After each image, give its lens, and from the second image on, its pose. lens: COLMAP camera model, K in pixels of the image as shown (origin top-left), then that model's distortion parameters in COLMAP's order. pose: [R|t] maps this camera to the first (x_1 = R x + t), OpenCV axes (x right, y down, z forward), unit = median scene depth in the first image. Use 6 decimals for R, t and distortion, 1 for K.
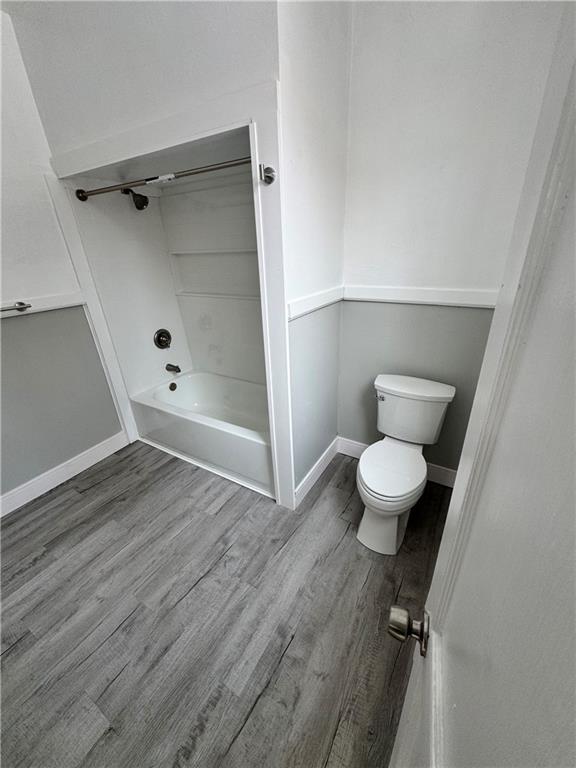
lens RADIAL K [[306.8, 0, 290.4], [0, 306.8, 382.0], [0, 0, 1]] dist [-0.000509, 0.000692]
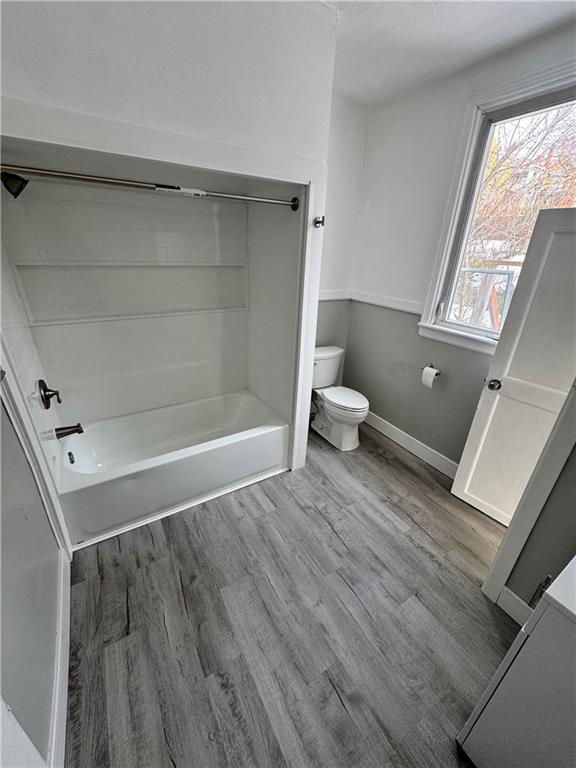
lens RADIAL K [[306.8, 0, 290.4], [0, 306.8, 382.0], [0, 0, 1]] dist [-0.000509, 0.000692]
pose [[0.457452, -0.307869, 0.834239, -1.197792], [0.311751, 0.934136, 0.173788, -0.191585], [-0.832796, 0.180575, 0.523301, 0.362722]]
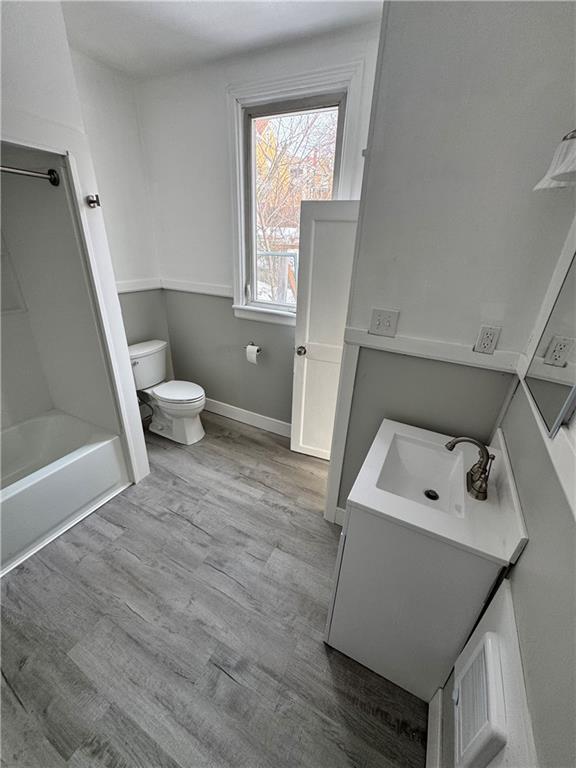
lens RADIAL K [[306.8, 0, 290.4], [0, 306.8, 382.0], [0, 0, 1]] dist [-0.000509, 0.000692]
pose [[-0.066459, -0.385231, 0.920424, -1.194799], [0.374382, 0.845440, 0.380879, -0.162354], [-0.924890, 0.369903, 0.088036, 0.303772]]
